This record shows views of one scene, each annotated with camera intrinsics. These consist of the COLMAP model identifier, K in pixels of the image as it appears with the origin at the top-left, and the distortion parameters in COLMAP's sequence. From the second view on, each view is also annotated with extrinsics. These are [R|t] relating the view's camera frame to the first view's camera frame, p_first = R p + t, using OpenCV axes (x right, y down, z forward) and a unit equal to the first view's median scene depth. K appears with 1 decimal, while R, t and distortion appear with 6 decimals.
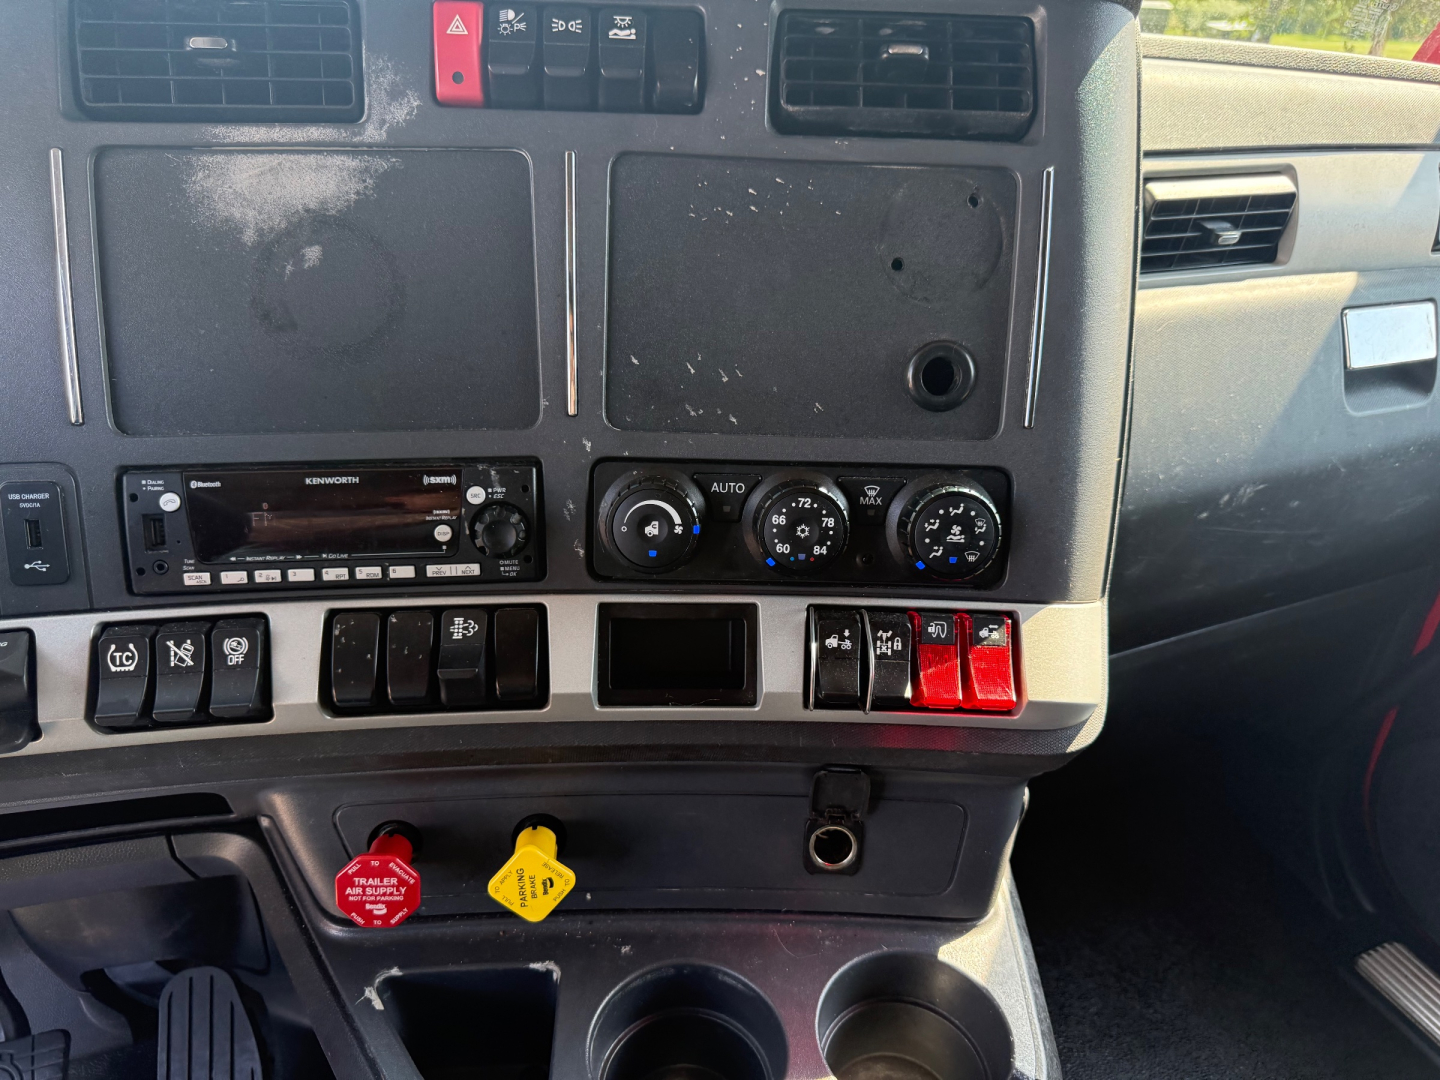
lens RADIAL K [[1063.4, 0, 727.4], [0, 1063.4, 545.7], [0, 0, 1]] dist [0.027516, -0.040215]
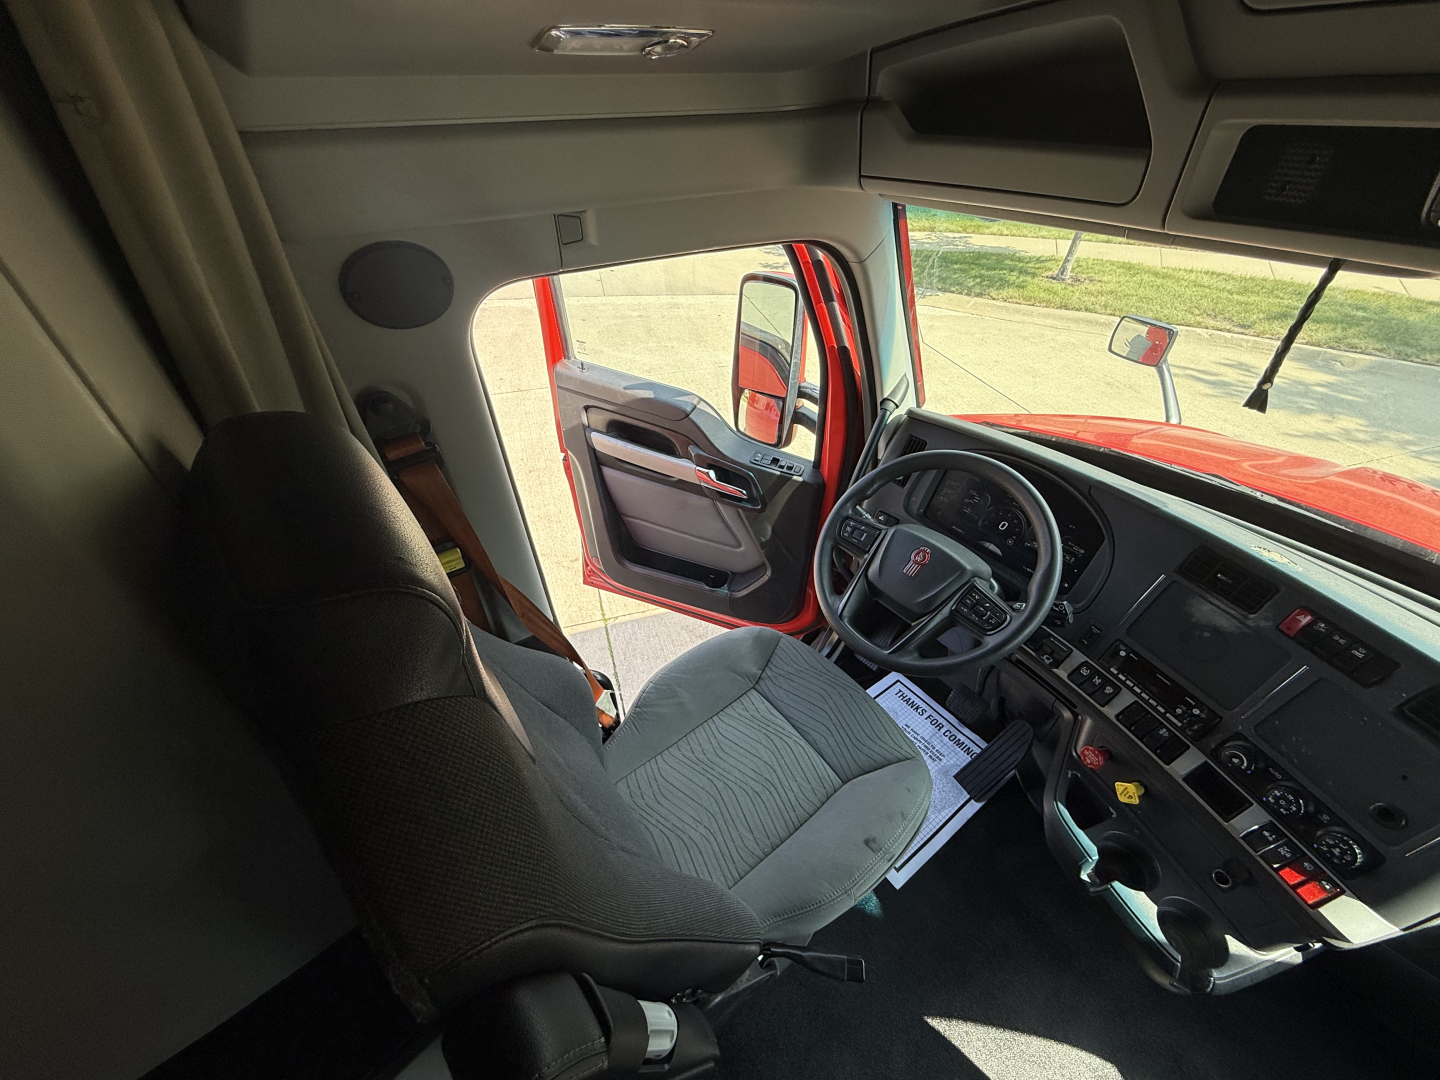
lens RADIAL K [[571.7, 0, 724.3], [0, 571.7, 540.1], [0, 0, 1]] dist [0.000868, 0.000474]
pose [[0.299780, 0.571833, -0.763635, 0.420588], [-0.496199, 0.777118, 0.387136, -0.447438], [0.814812, 0.262859, 0.516708, -1.414334]]
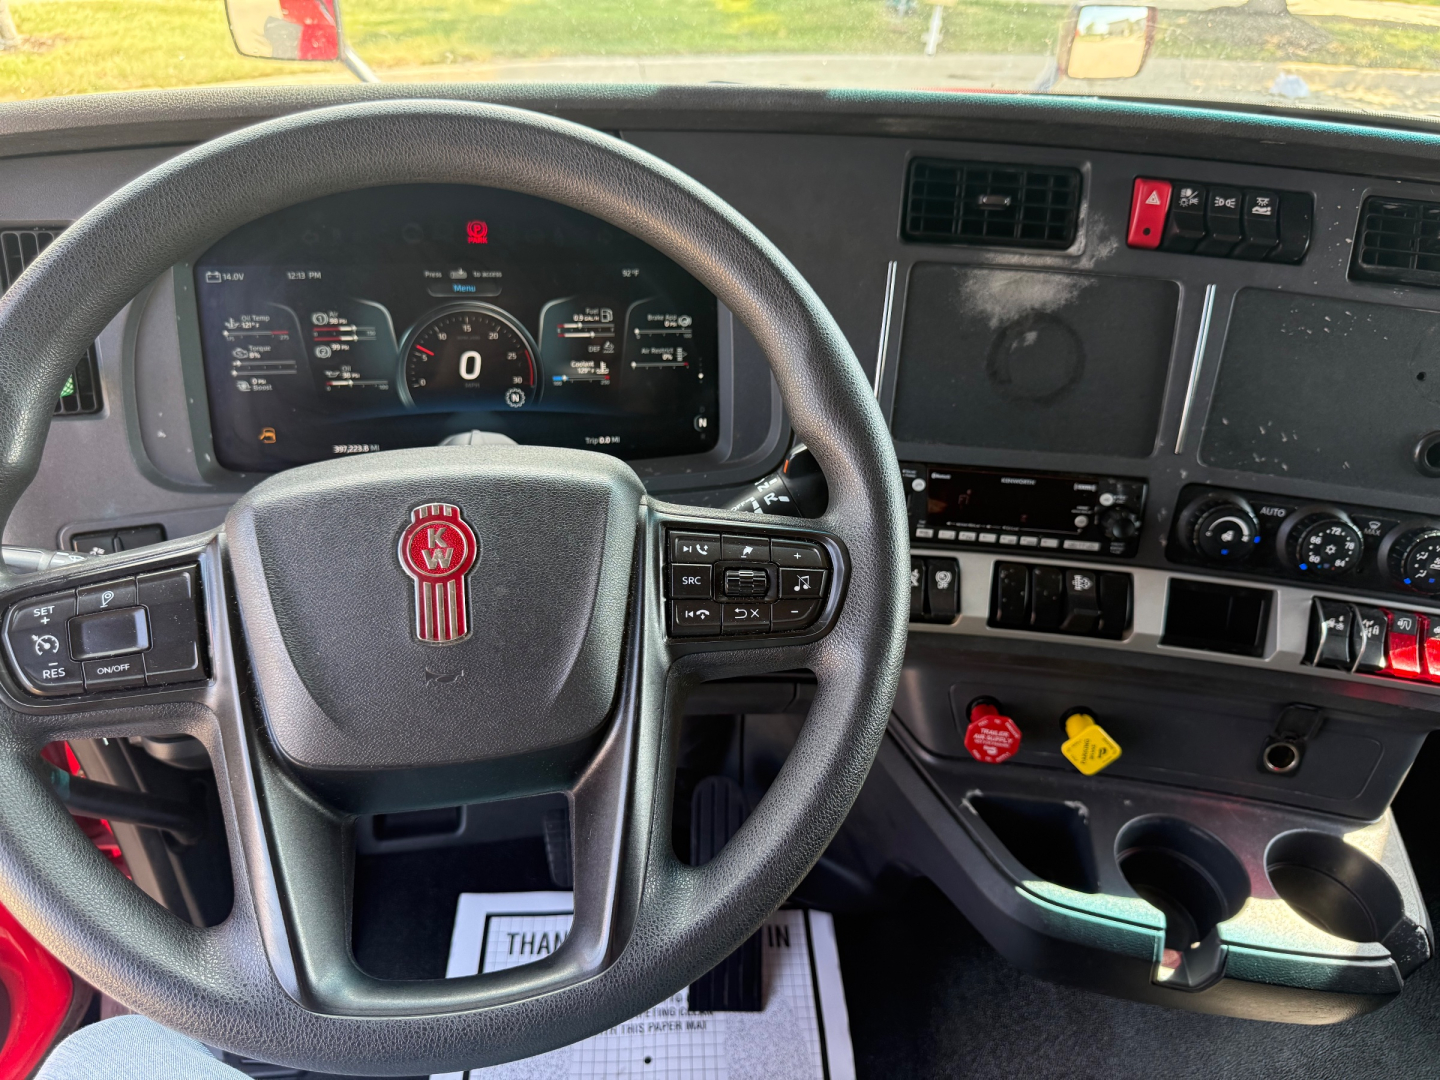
lens RADIAL K [[1036.3, 0, 710.2], [0, 1036.3, 542.5], [0, 0, 1]] dist [0.001427, -0.025754]
pose [[0.982108, 0.122299, -0.143203, -0.573812], [-0.110592, 0.990045, 0.087068, -0.052498], [0.152426, -0.069673, 0.985856, -0.568584]]
